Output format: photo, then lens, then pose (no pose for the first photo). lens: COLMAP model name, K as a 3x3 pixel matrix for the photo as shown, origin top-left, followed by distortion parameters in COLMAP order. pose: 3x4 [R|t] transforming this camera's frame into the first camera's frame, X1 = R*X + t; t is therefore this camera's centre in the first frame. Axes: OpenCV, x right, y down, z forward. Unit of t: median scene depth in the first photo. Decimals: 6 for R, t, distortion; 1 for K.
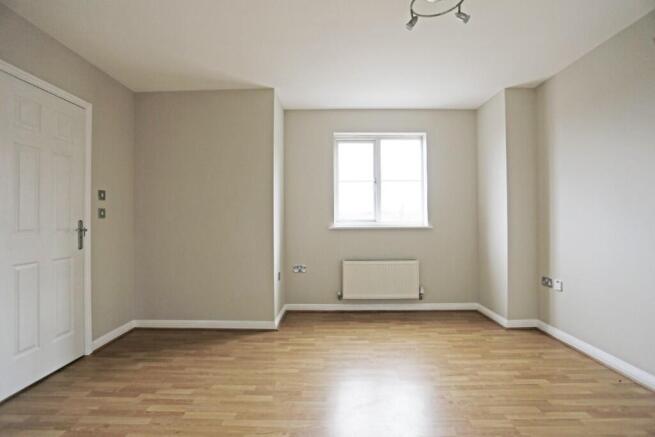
lens RADIAL K [[321.9, 0, 331.4], [0, 321.9, 219.0], [0, 0, 1]] dist [-0.040502, 0.007048]
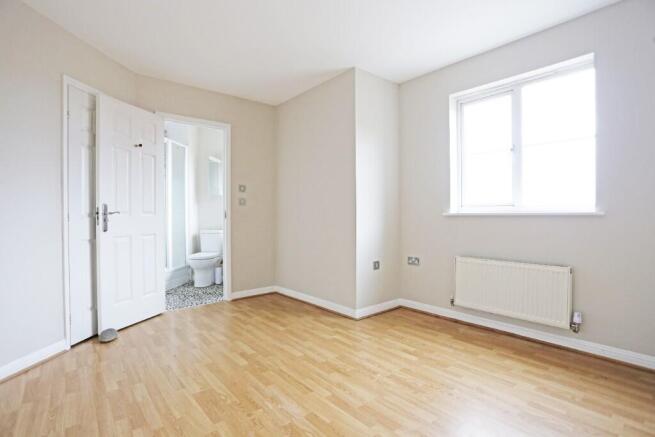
lens RADIAL K [[321.9, 0, 322.8], [0, 321.9, 216.1], [0, 0, 1]] dist [-0.040502, 0.007048]
pose [[0.656606, 0.004663, -0.754219, 0.485934], [0.003245, 0.999954, 0.009008, 0.028693], [0.754227, -0.008362, 0.656561, 0.296693]]
